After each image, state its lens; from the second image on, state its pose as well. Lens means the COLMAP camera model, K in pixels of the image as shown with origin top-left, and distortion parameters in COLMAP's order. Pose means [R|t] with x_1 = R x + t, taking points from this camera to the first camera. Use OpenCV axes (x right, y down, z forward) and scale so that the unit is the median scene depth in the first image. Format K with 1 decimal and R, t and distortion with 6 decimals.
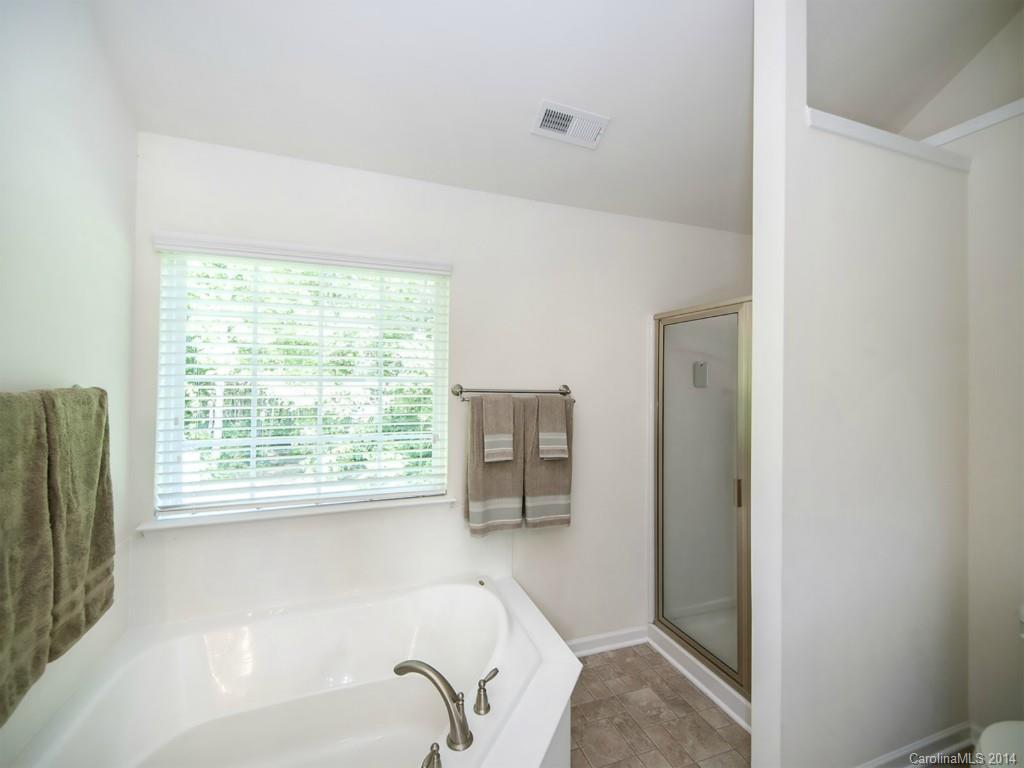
lens RADIAL K [[429.3, 0, 498.0], [0, 429.3, 383.5], [0, 0, 1]] dist [0.033997, -0.017487]
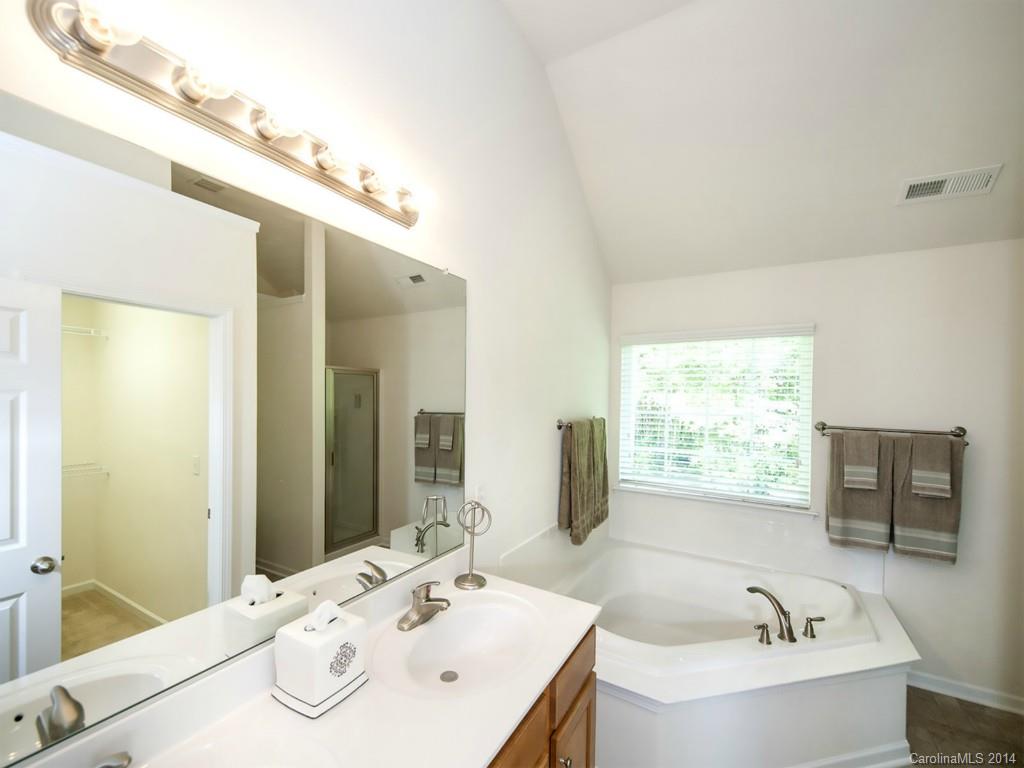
lens RADIAL K [[429.3, 0, 498.0], [0, 429.3, 383.5], [0, 0, 1]] dist [0.033997, -0.017487]
pose [[0.645976, -0.018792, -0.763126, 0.275322], [-0.014420, 0.999218, -0.036812, -0.050335], [0.763221, 0.034784, 0.645200, -0.543242]]
